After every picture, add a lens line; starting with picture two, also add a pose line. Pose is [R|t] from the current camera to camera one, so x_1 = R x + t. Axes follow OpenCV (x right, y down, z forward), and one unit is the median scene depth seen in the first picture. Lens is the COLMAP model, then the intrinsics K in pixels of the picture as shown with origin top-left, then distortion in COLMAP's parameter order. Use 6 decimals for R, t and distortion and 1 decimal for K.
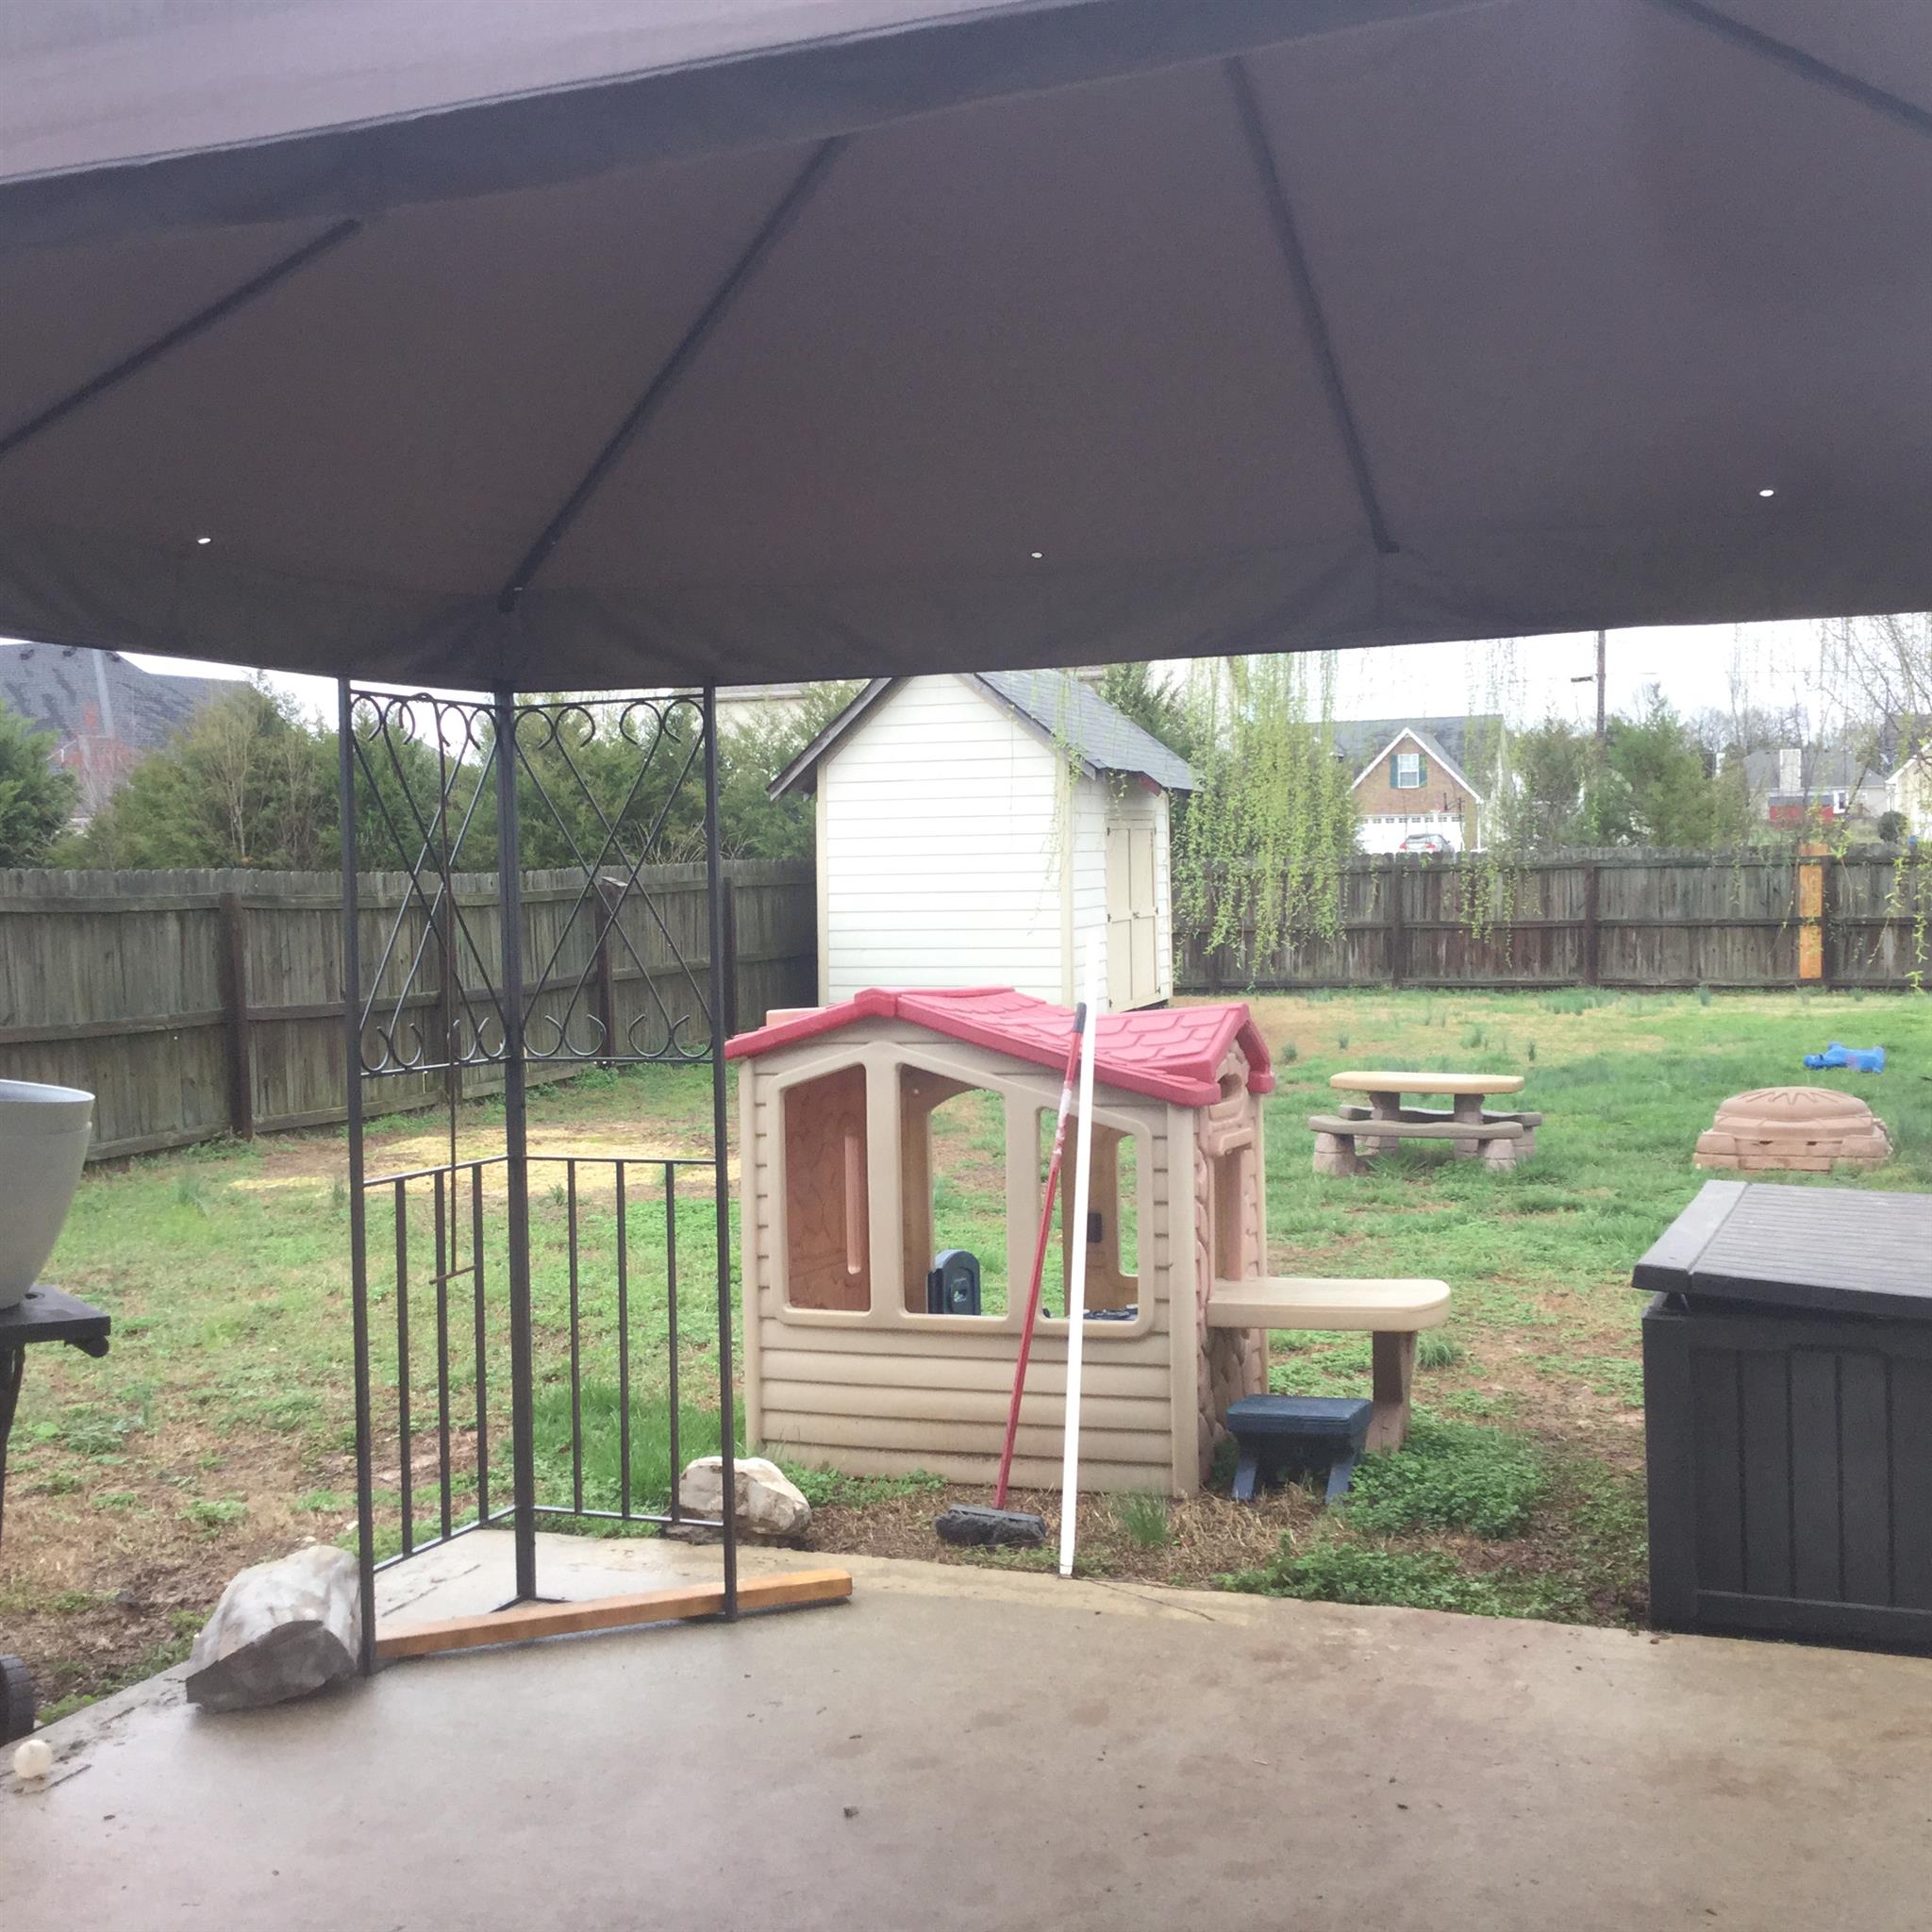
lens RADIAL K [[2335.3, 0, 922.6], [0, 2335.3, 970.7], [0, 0, 1]] dist [0.136666, -0.339977]
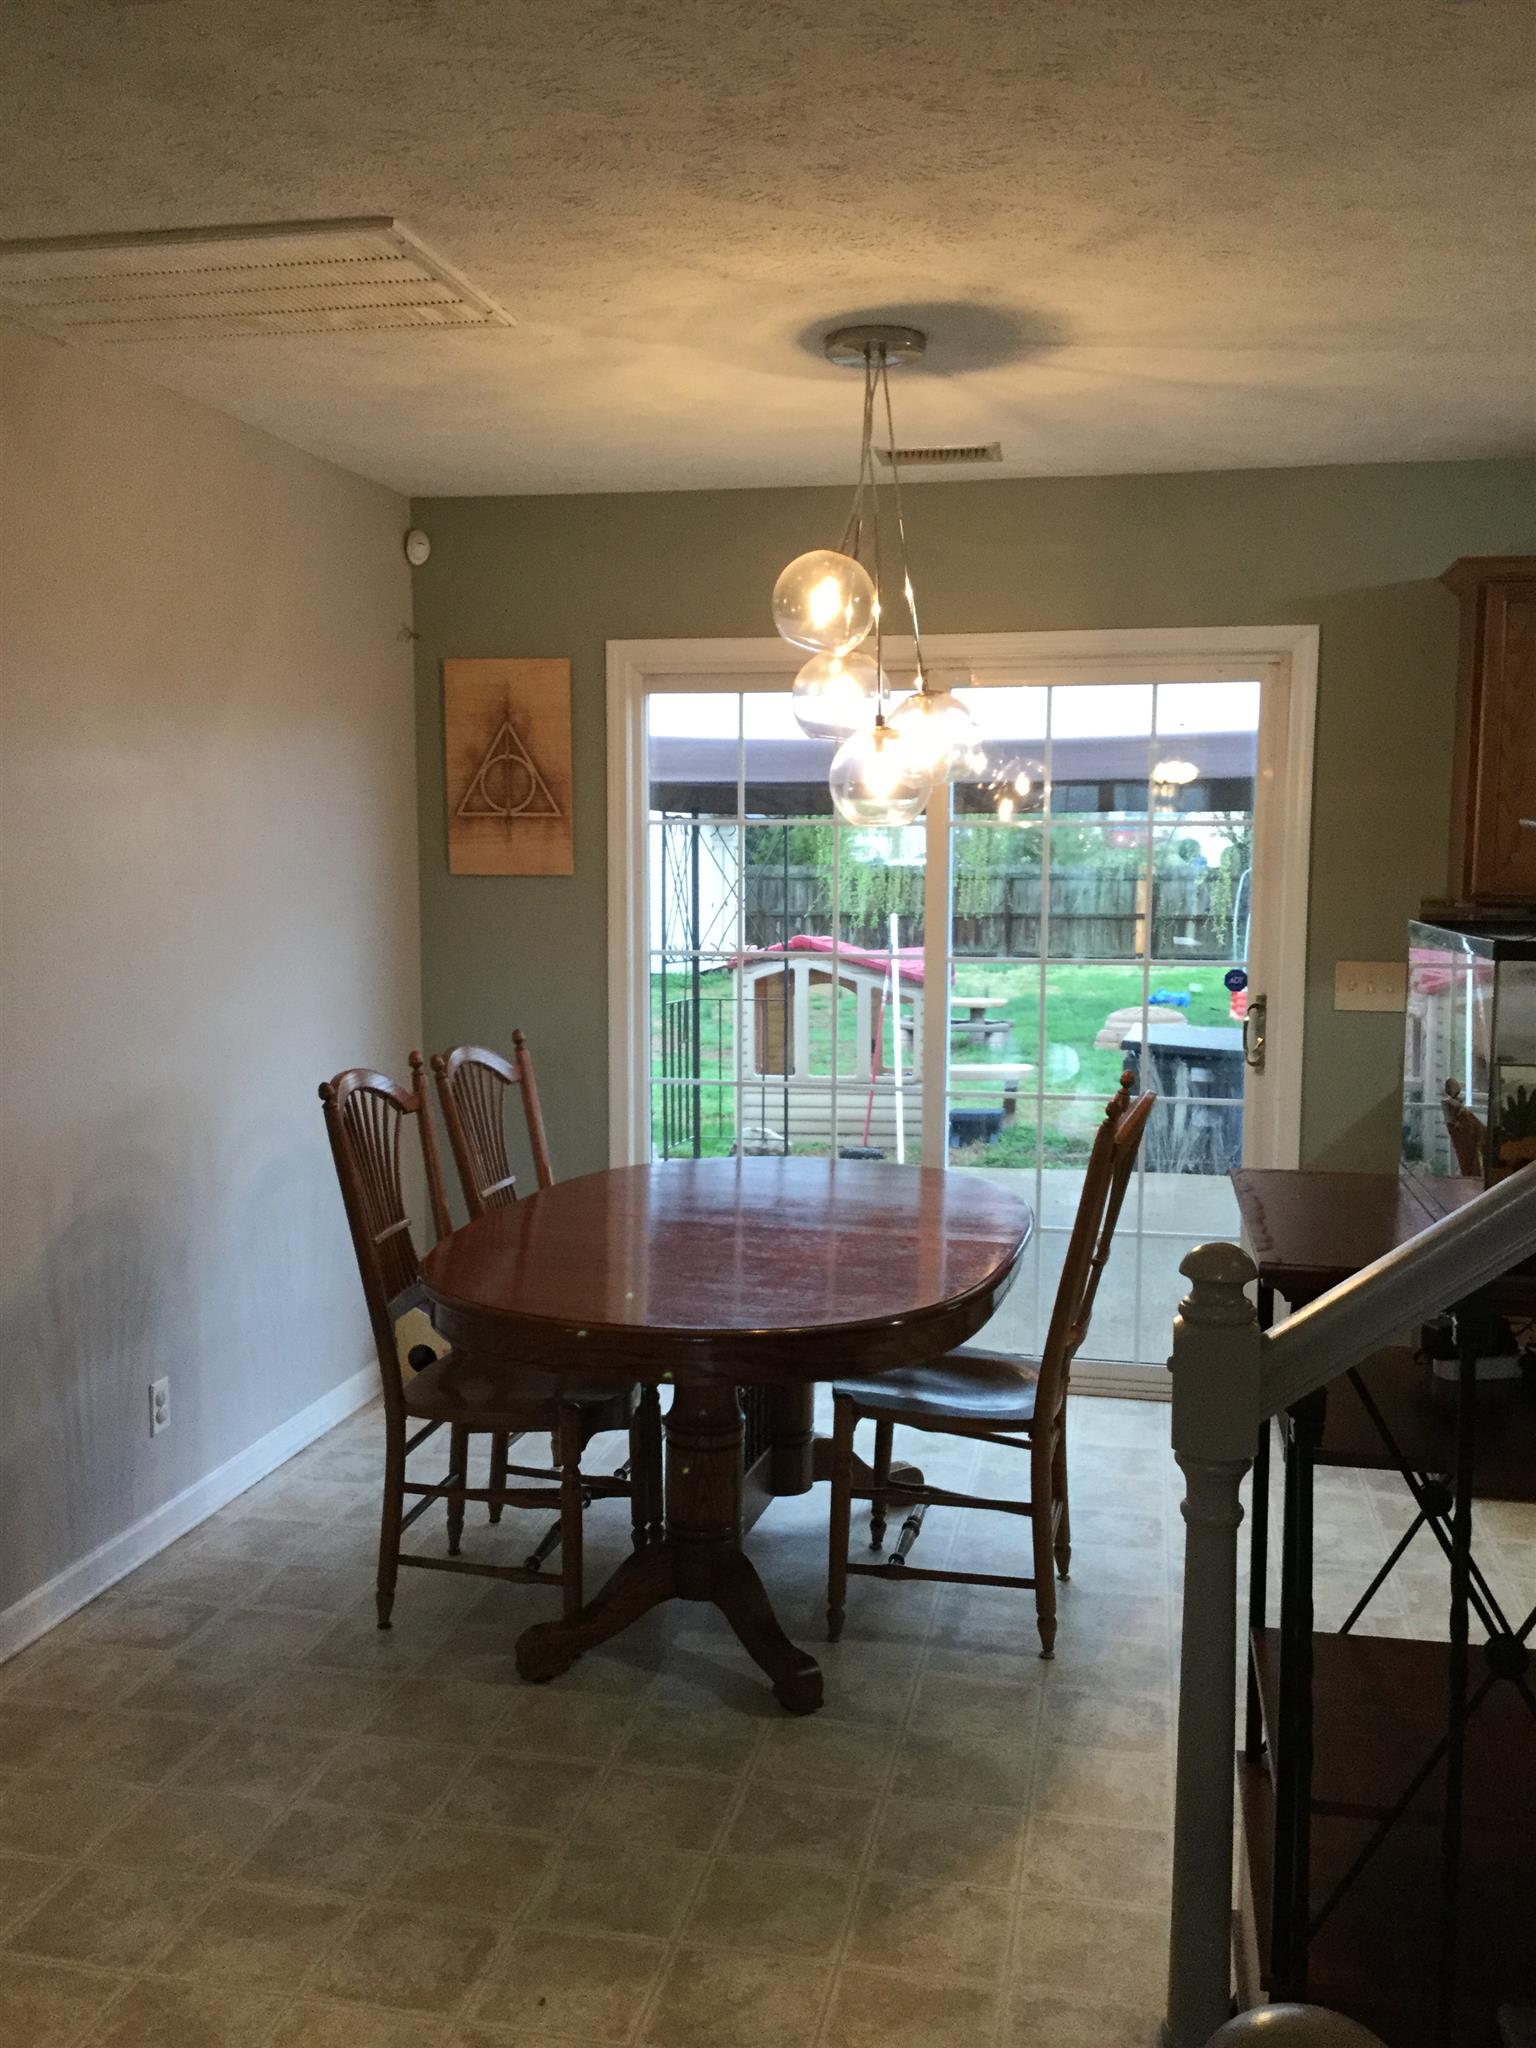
lens RADIAL K [[1841.3, 0, 768.0], [0, 1841.3, 1024.0], [0, 0, 1]] dist [0.150488, -0.301553]
pose [[0.985827, 0.009649, 0.167487, -0.069766], [-0.016749, 0.999017, 0.041035, 0.003918], [-0.166927, -0.043258, 0.985020, -0.157223]]
